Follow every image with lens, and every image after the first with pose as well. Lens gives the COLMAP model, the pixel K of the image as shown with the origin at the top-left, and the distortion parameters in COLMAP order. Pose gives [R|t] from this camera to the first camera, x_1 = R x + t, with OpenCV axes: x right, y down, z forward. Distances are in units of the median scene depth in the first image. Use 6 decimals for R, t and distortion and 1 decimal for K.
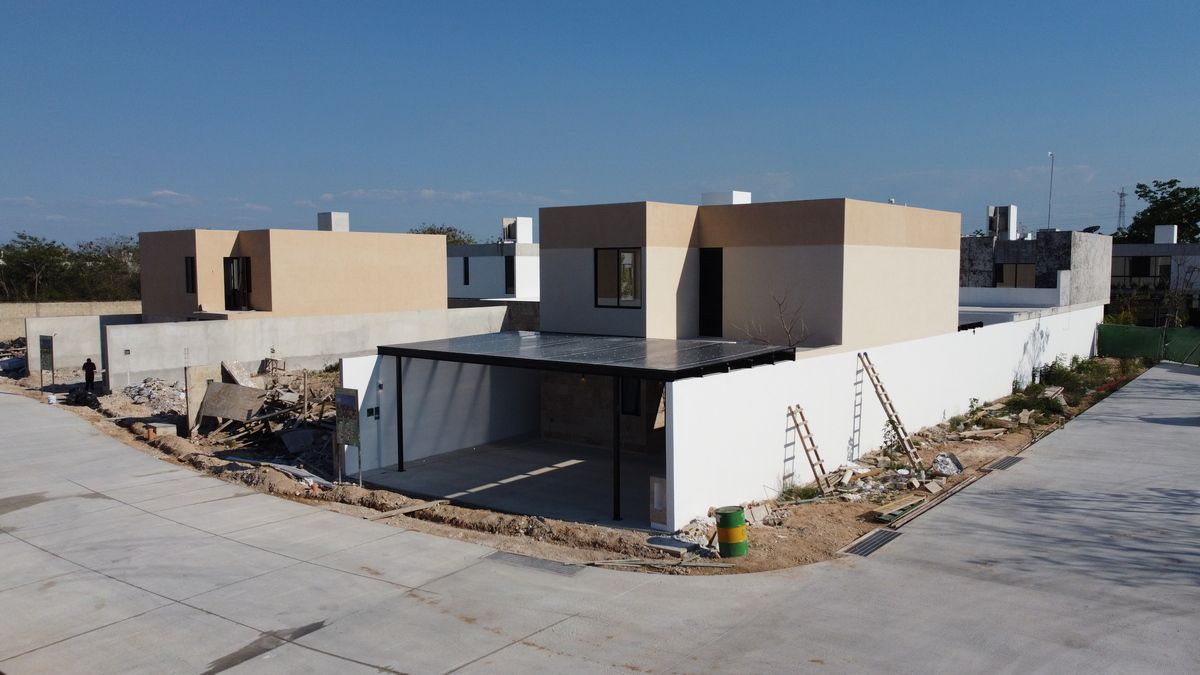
lens RADIAL K [[909.7, 0, 596.8], [0, 909.7, 342.6], [0, 0, 1]] dist [0.002995, -0.002715]
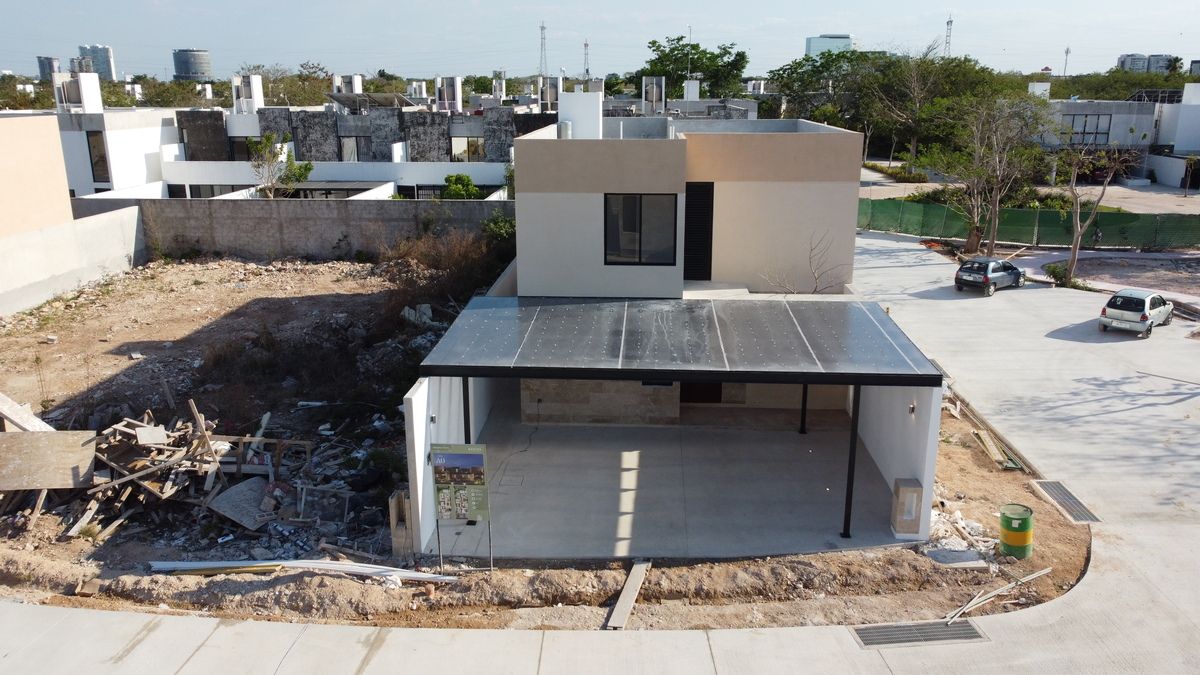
lens RADIAL K [[909.7, 0, 599.0], [0, 909.7, 337.9], [0, 0, 1]] dist [0.002995, -0.002715]
pose [[0.811368, -0.152664, 0.564249, -0.498125], [0.045514, 0.978862, 0.199395, -0.142998], [-0.582762, -0.136101, 0.801165, 0.343258]]
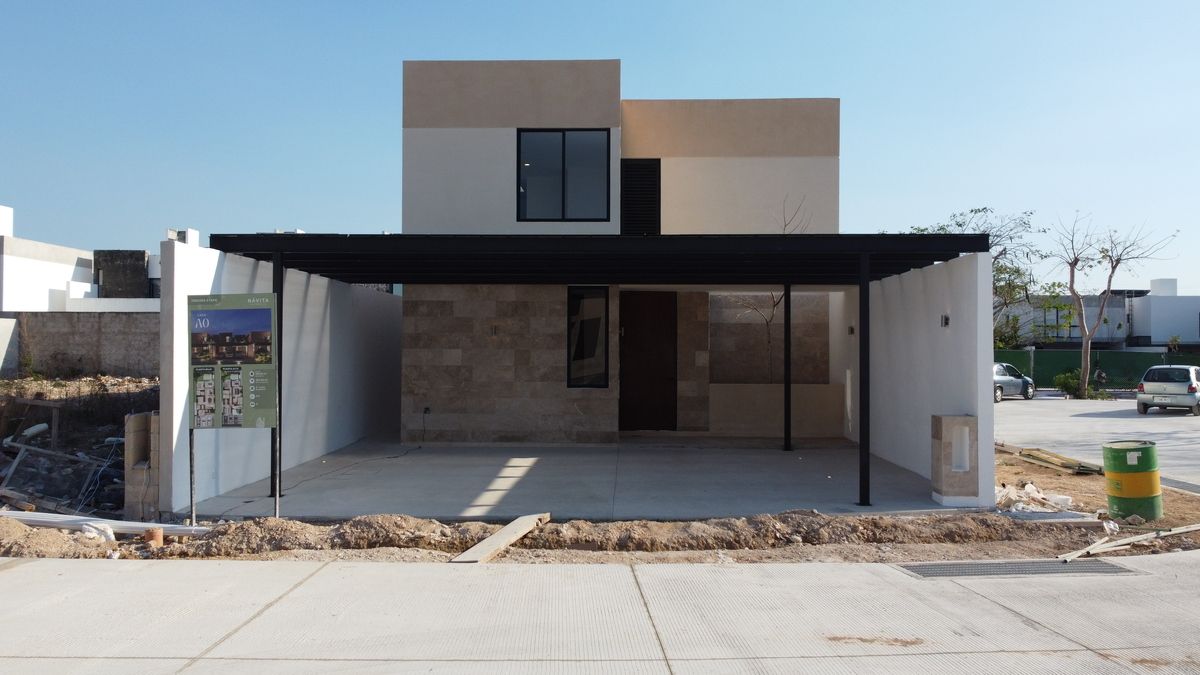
lens RADIAL K [[909.7, 0, 599.8], [0, 909.7, 335.0], [0, 0, 1]] dist [0.002995, -0.002715]
pose [[0.795240, 0.018999, 0.605997, -0.348635], [0.042605, 0.995287, -0.087114, 0.100169], [-0.604796, 0.095095, 0.790682, 0.488824]]
